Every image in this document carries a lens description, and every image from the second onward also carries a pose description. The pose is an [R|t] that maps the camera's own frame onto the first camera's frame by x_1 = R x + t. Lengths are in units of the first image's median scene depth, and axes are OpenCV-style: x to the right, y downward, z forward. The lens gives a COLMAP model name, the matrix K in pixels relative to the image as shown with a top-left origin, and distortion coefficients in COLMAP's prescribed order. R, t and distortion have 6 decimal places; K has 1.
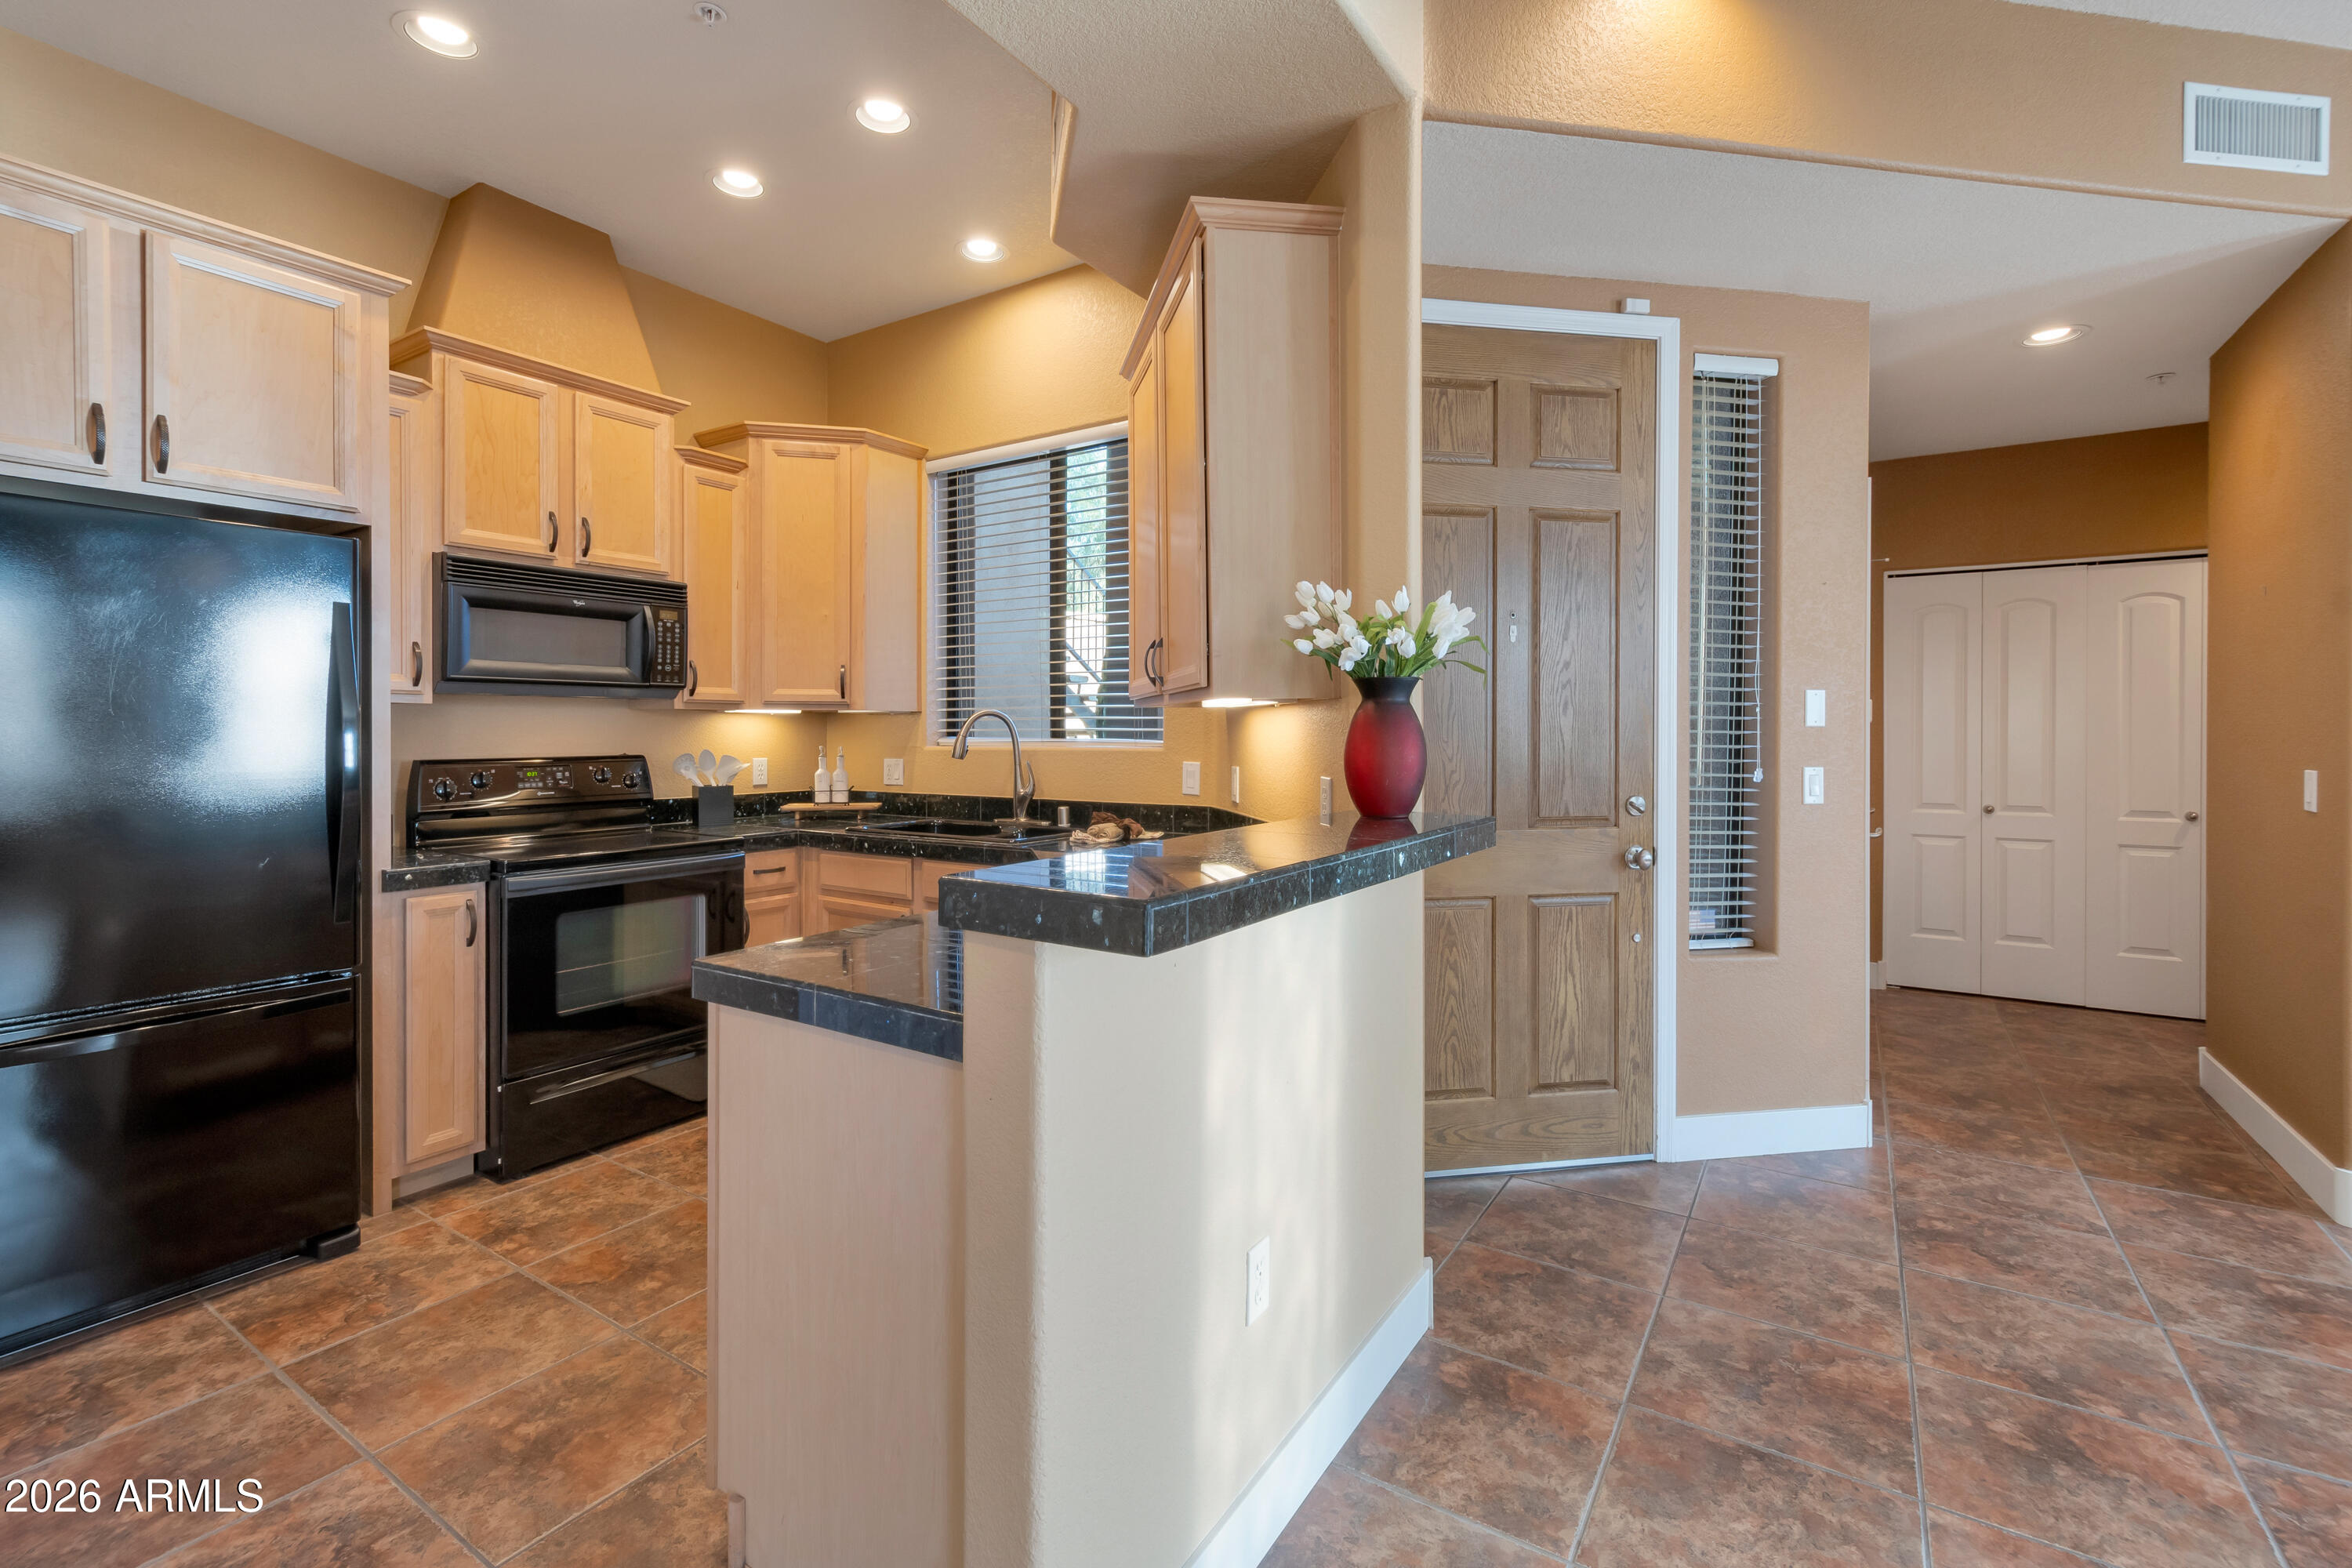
lens RADIAL K [[1119.3, 0, 1180.6], [0, 1119.3, 723.1], [0, 0, 1]] dist [0.000334, 0.000011]
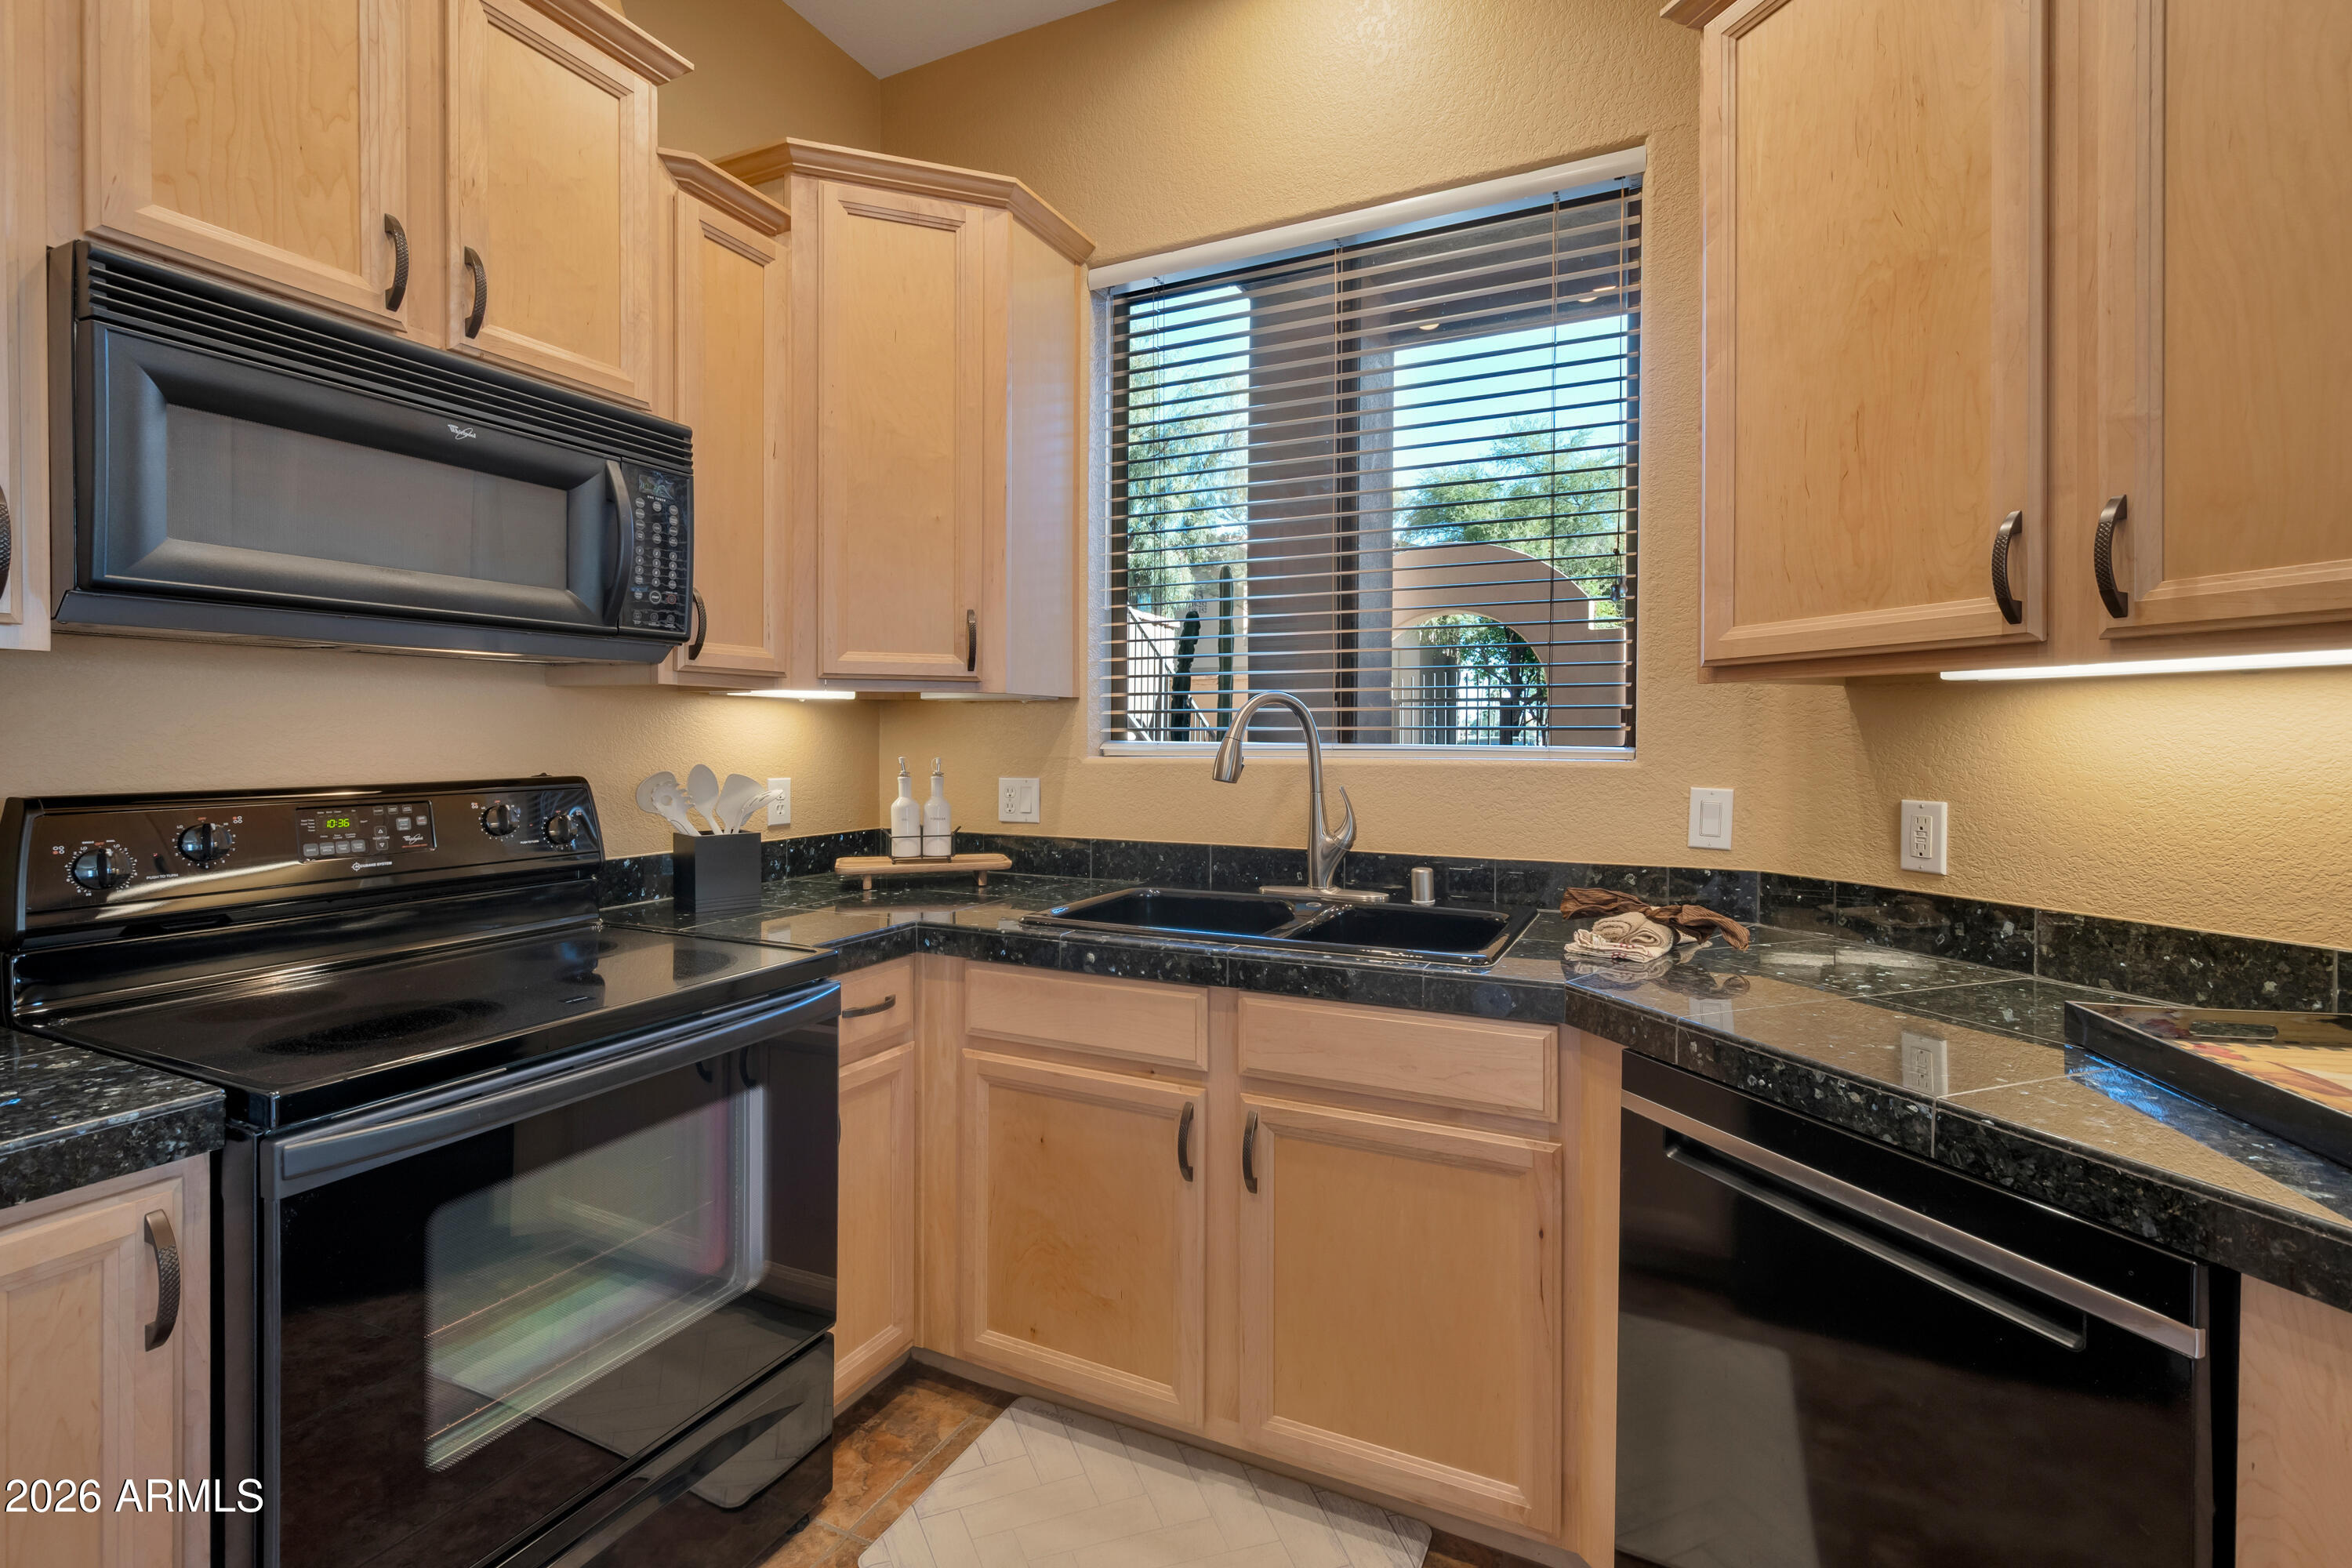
lens RADIAL K [[1032.9, 0, 1174.9], [0, 1032.9, 736.7], [0, 0, 1]] dist [0.000004, 0.000077]
pose [[0.984253, 0.001842, 0.176755, -0.309209], [-0.003411, 0.999957, 0.008574, 0.005975], [-0.176732, -0.009042, 0.984218, 0.511307]]
